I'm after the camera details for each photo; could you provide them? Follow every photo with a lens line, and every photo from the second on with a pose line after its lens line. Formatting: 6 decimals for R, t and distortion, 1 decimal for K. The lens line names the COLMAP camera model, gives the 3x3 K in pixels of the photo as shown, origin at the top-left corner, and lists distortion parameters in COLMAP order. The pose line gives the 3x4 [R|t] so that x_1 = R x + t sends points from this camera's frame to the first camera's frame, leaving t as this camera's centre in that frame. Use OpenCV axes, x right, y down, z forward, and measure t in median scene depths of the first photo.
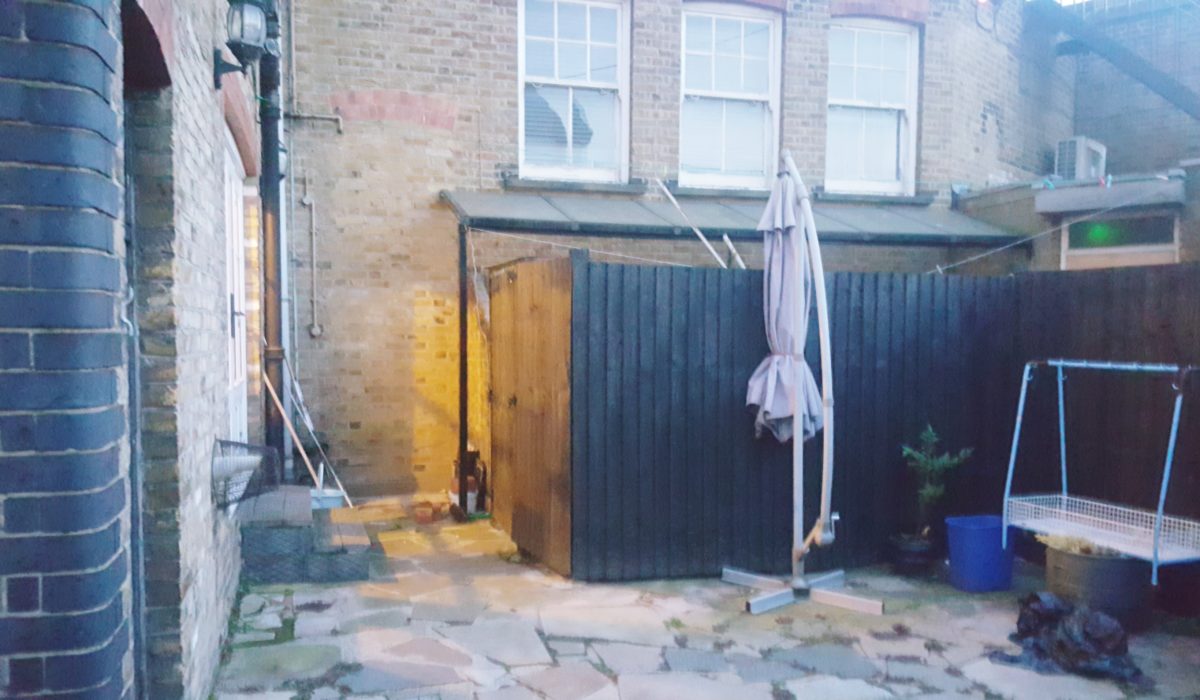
lens RADIAL K [[932.0, 0, 597.9], [0, 932.0, 373.3], [0, 0, 1]] dist [0.100494, -0.161469]
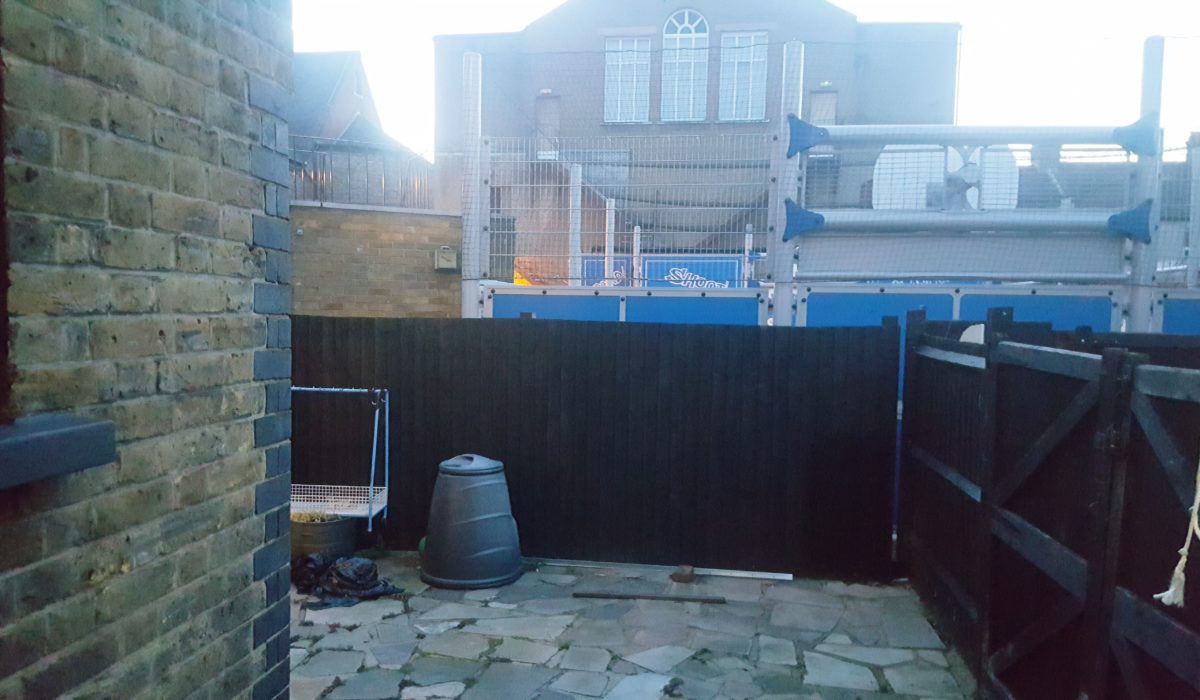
lens RADIAL K [[956.9, 0, 577.3], [0, 956.9, 355.3], [0, 0, 1]] dist [0.109795, -0.270459]
pose [[0.382690, -0.058505, 0.922022, -0.320408], [0.018114, 0.998276, 0.055826, -0.065565], [-0.923699, -0.004663, 0.383090, 0.031270]]
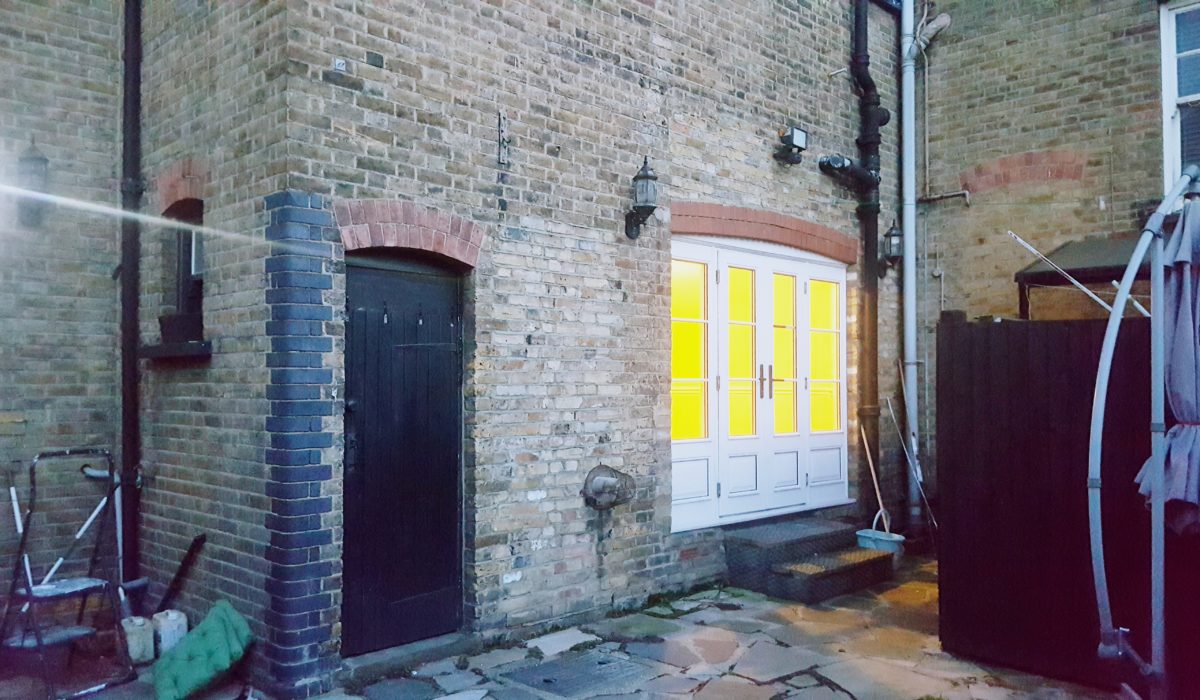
lens RADIAL K [[932.0, 0, 597.9], [0, 932.0, 373.3], [0, 0, 1]] dist [0.100494, -0.161469]
pose [[0.508661, -0.029100, -0.860475, 0.429249], [-0.022527, 0.998637, -0.047089, -0.004321], [0.860672, 0.043337, 0.507312, 0.098776]]
